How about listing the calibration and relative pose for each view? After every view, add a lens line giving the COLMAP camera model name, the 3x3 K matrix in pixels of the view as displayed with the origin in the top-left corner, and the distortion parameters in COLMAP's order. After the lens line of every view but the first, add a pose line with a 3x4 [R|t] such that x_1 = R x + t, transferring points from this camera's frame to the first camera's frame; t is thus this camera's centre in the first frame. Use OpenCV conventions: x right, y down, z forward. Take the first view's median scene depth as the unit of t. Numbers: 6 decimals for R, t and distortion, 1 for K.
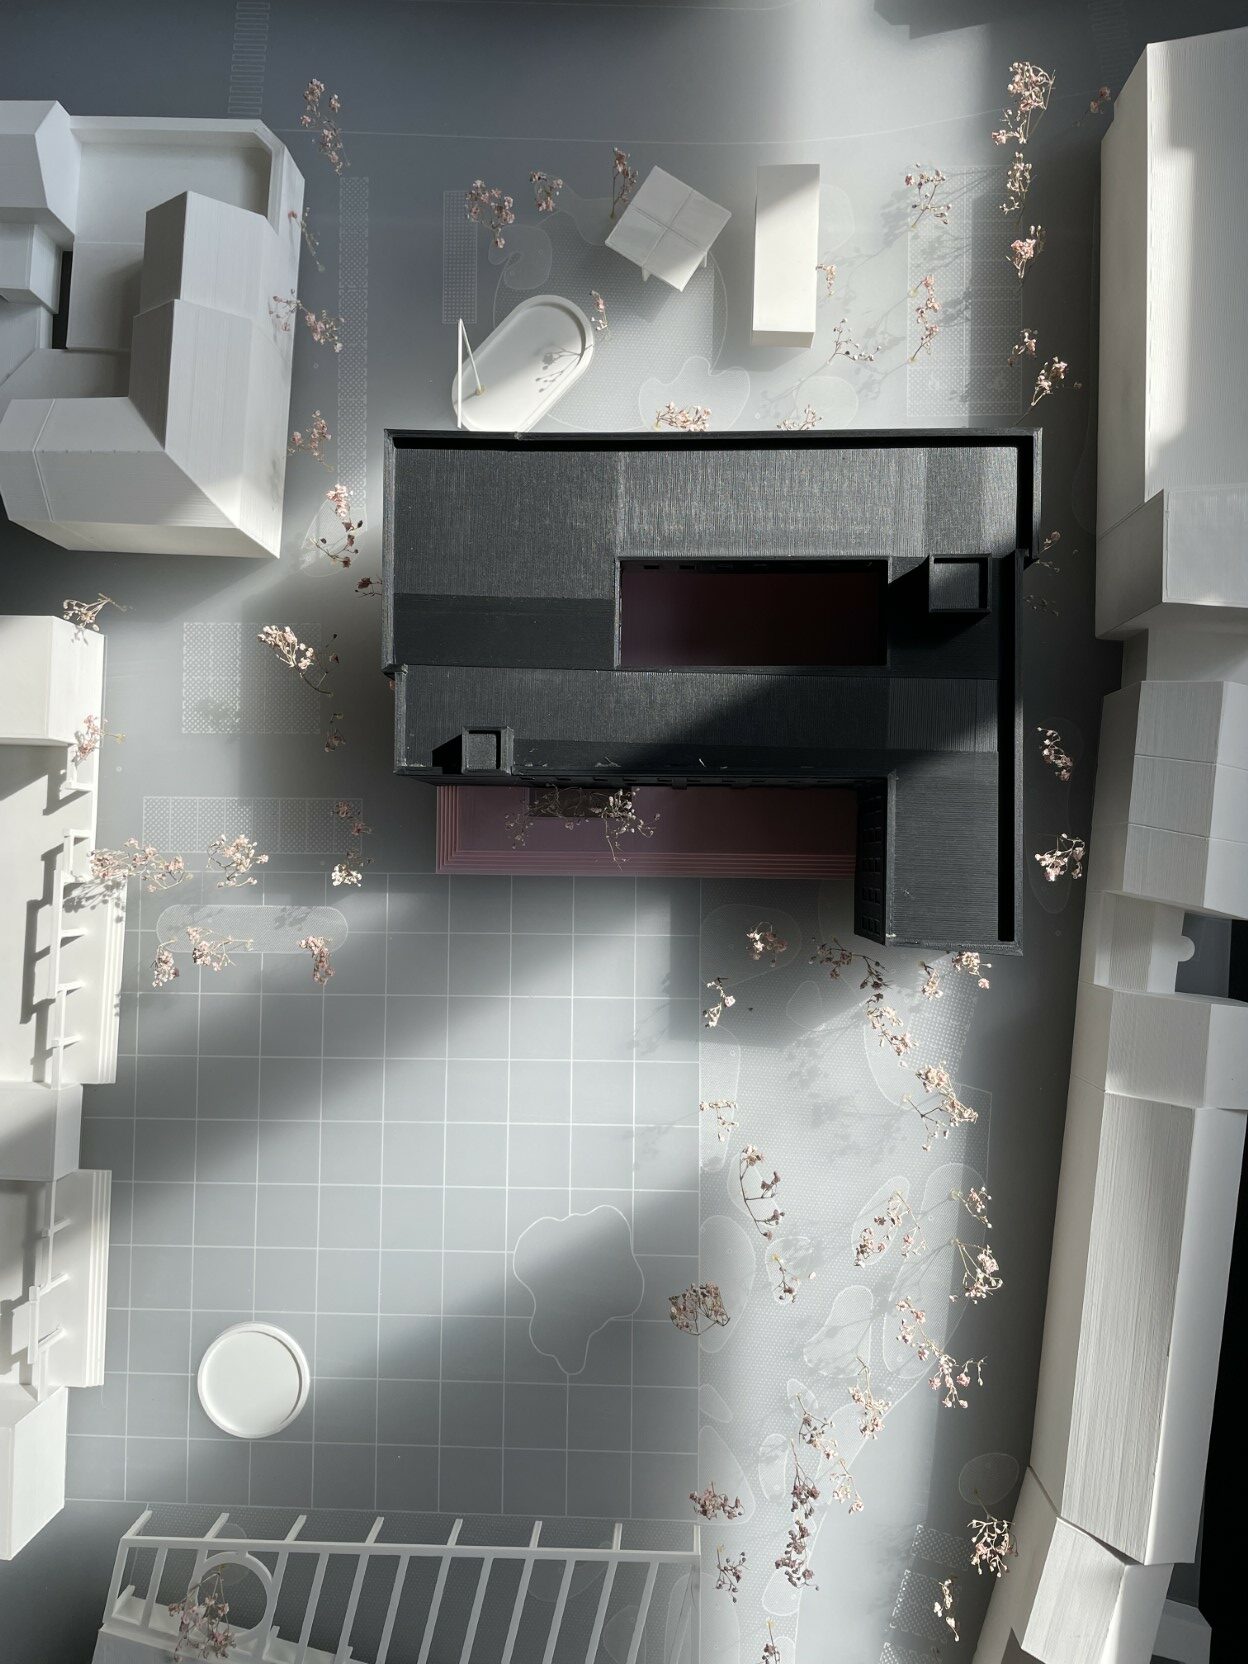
lens RADIAL K [[1250.4, 0, 624.0], [0, 1250.4, 832.0], [0, 0, 1]] dist [0.062085, 0.000646]
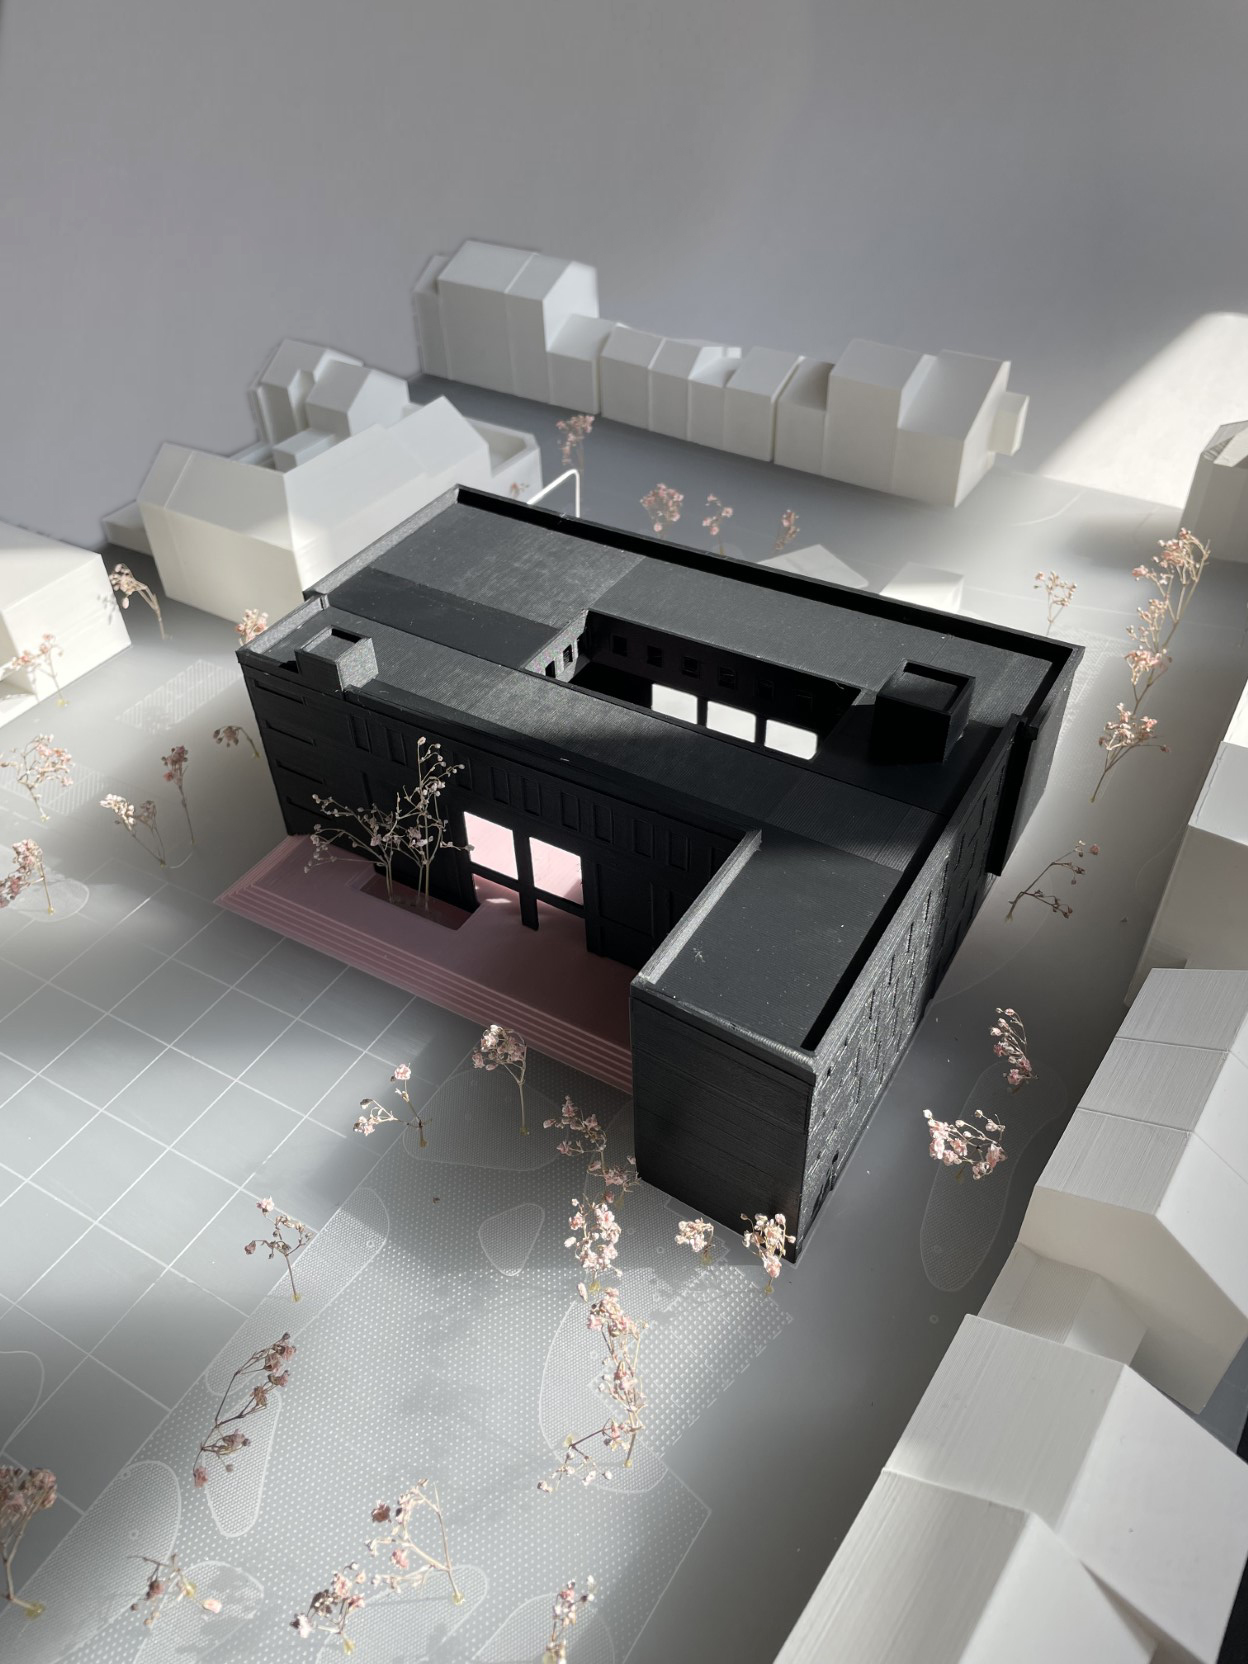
lens RADIAL K [[1254.9, 0, 624.0], [0, 1254.9, 832.0], [0, 0, 1]] dist [-0.022929, 0.000901]
pose [[0.869839, 0.351131, -0.346535, 0.339950], [-0.493335, 0.617883, -0.612243, 0.369063], [-0.000860, 0.703511, 0.710684, 0.420221]]
